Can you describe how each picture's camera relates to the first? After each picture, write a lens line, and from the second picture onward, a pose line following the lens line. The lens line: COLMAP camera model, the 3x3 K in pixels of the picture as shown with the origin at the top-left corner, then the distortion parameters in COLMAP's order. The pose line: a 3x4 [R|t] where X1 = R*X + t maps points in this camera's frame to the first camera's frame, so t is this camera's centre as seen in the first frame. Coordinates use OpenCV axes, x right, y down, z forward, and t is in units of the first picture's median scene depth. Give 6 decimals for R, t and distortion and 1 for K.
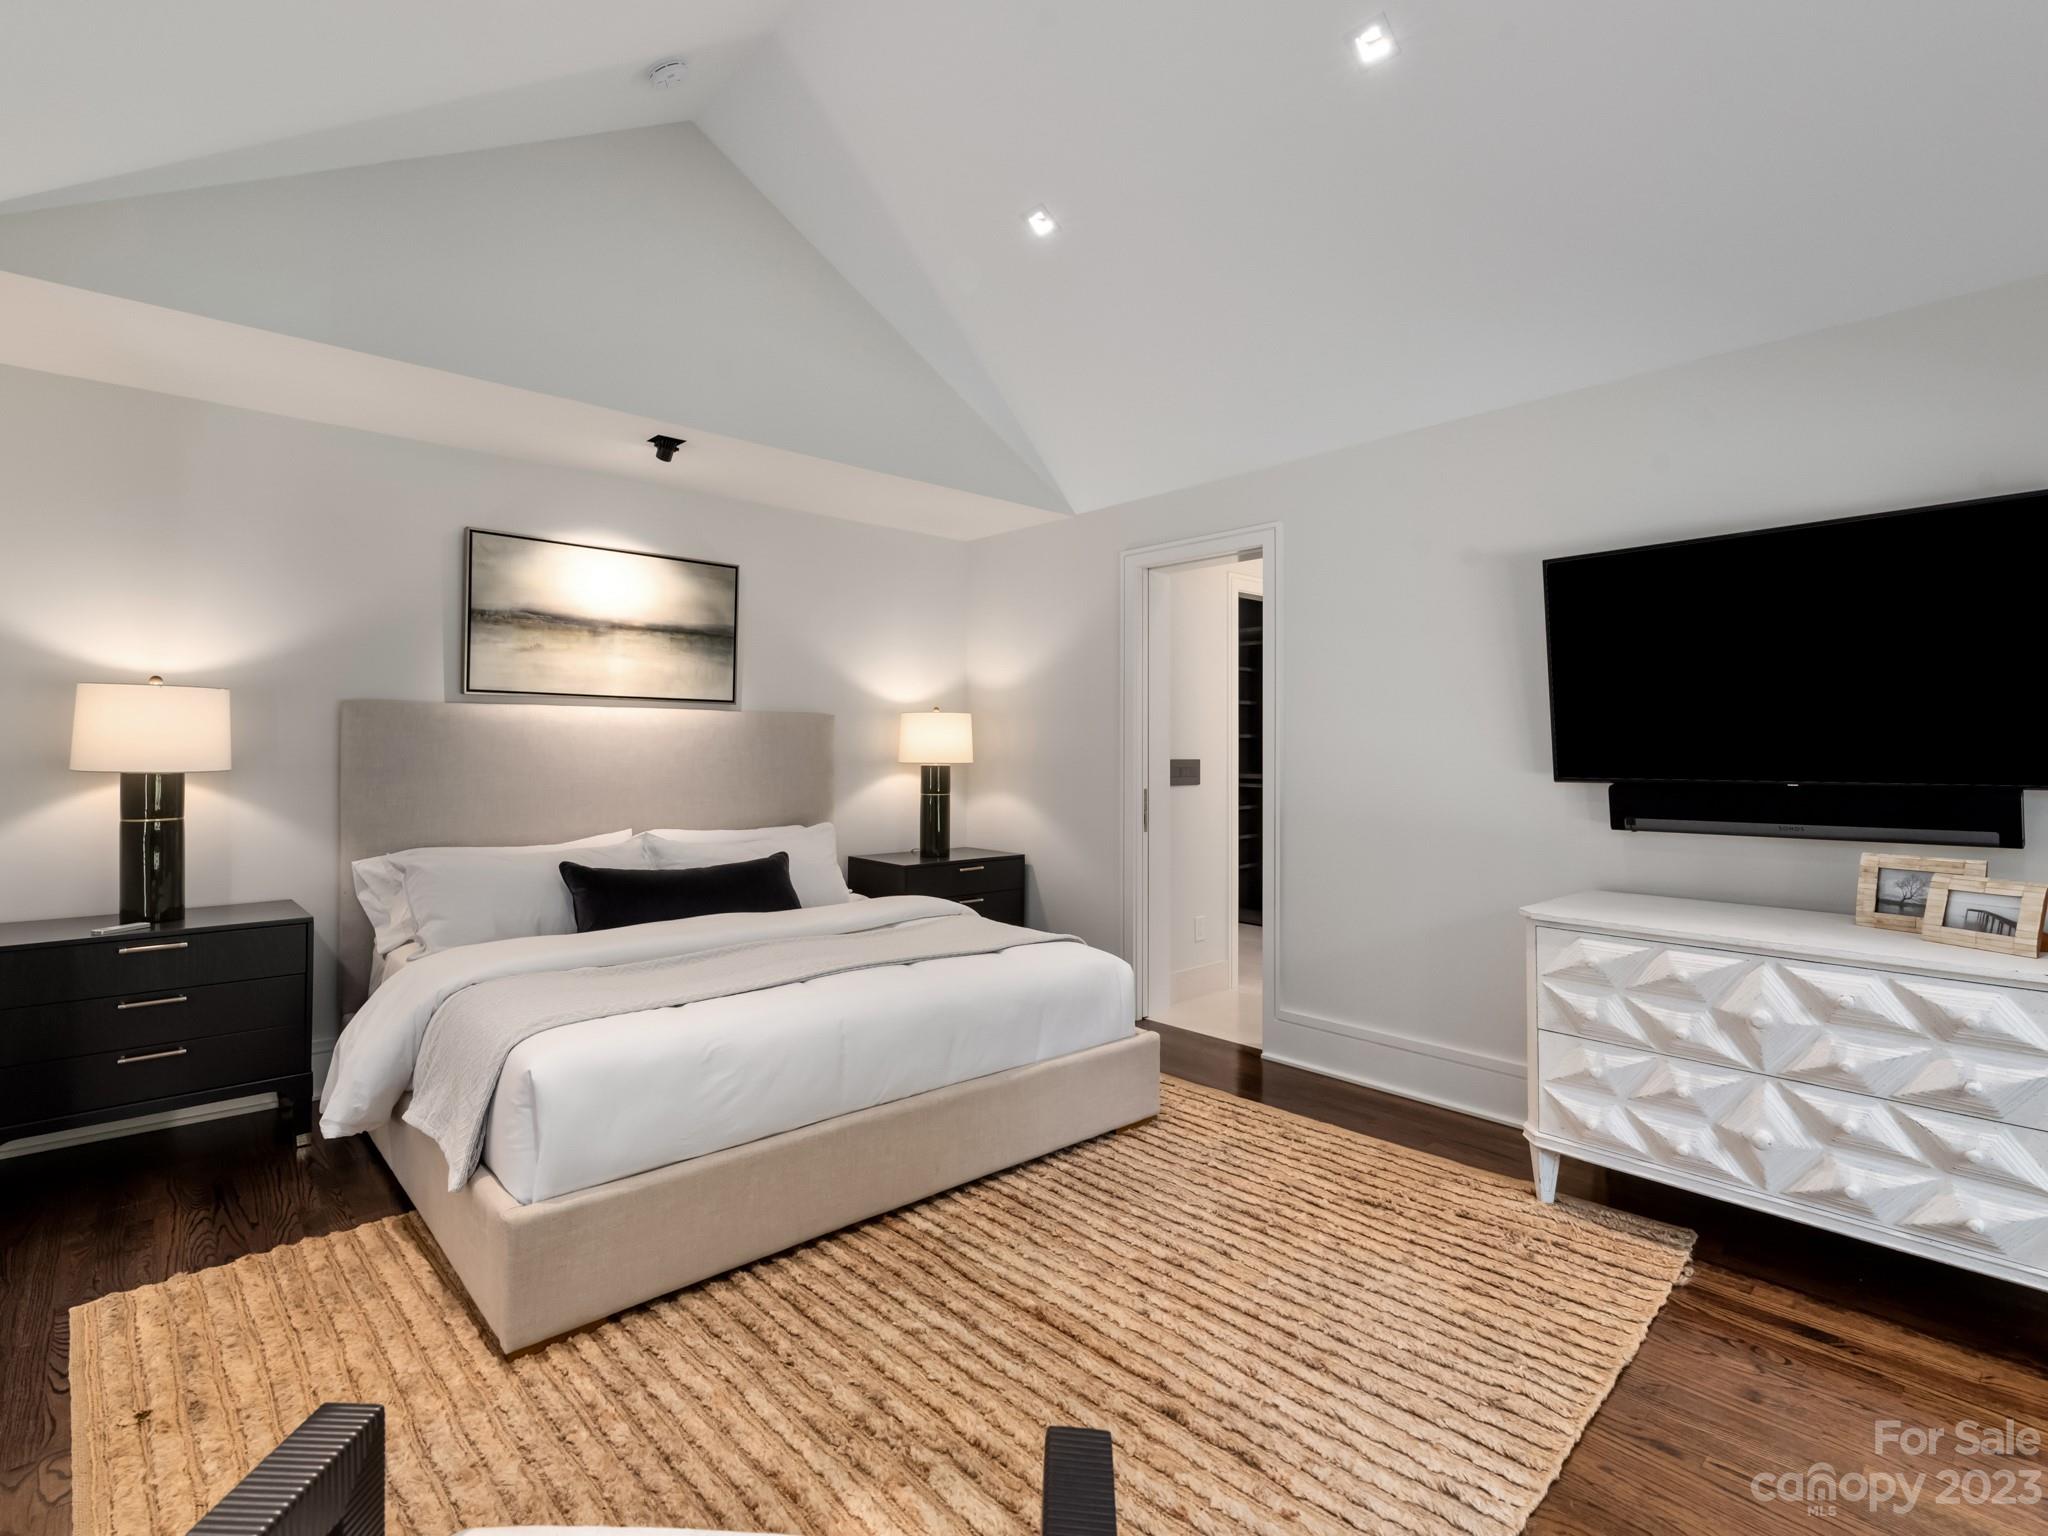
lens RADIAL K [[981.7, 0, 1030.4], [0, 981.7, 768.5], [0, 0, 1]] dist [-0.002796, 0.000978]
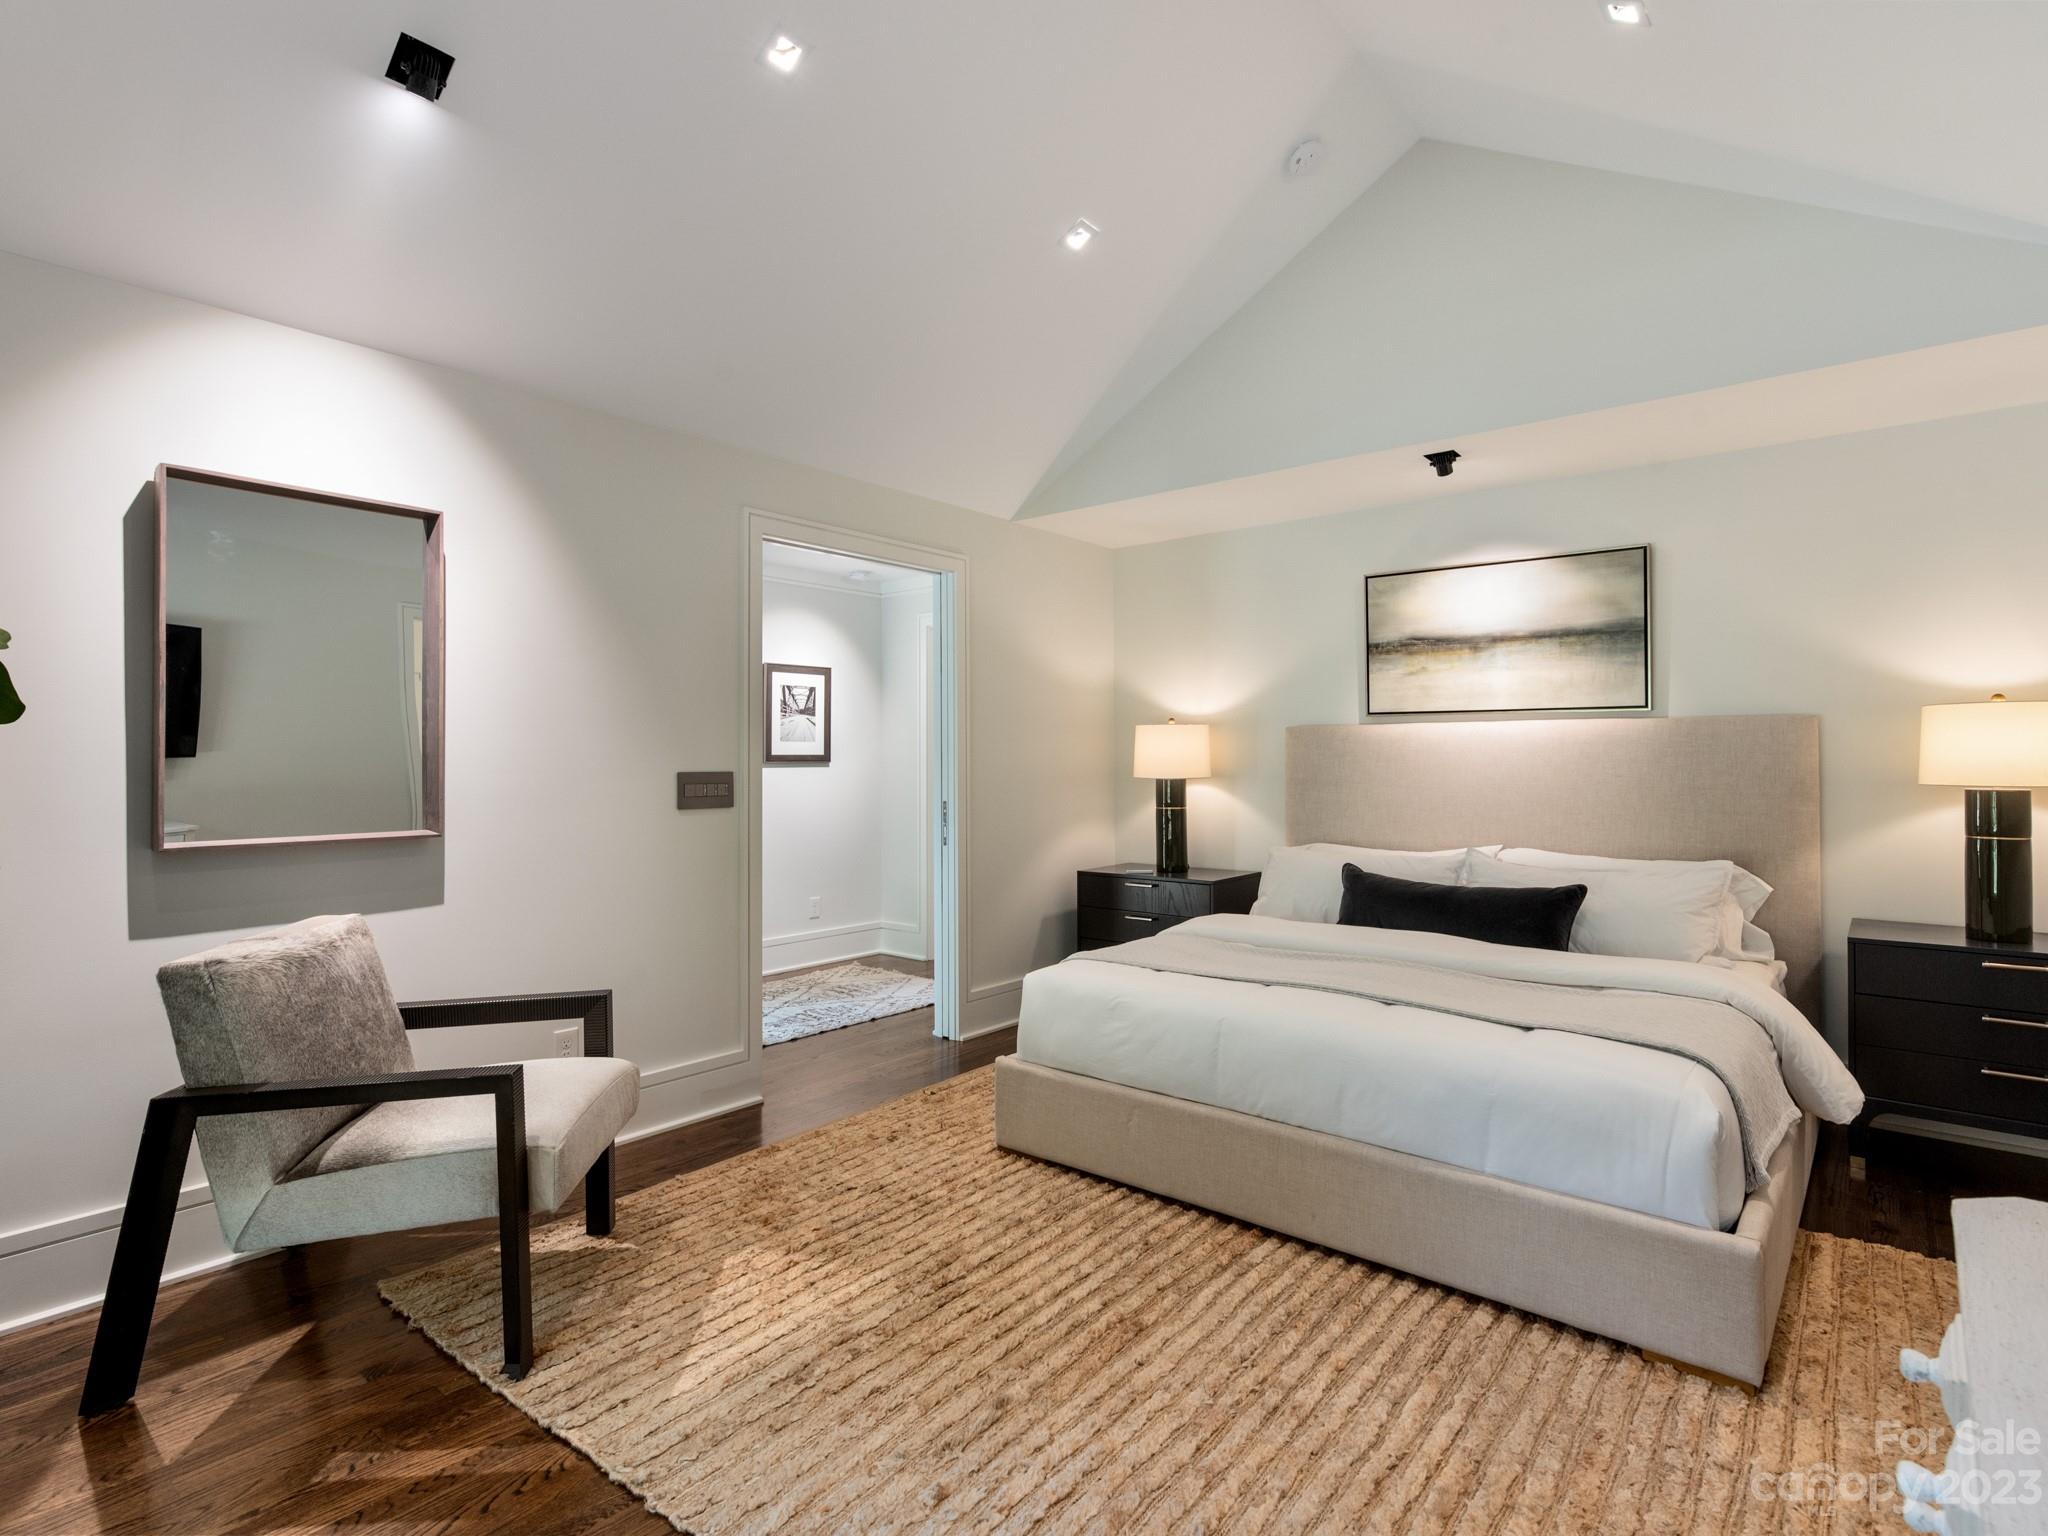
lens RADIAL K [[1035.6, 0, 1015.4], [0, 1035.6, 767.5], [0, 0, 1]] dist [-0.004121, 0.000932]
pose [[0.141661, 0.002885, -0.989911, 0.588221], [-0.018522, 0.999828, 0.000264, -0.007822], [0.989742, 0.018298, 0.141691, 0.406540]]
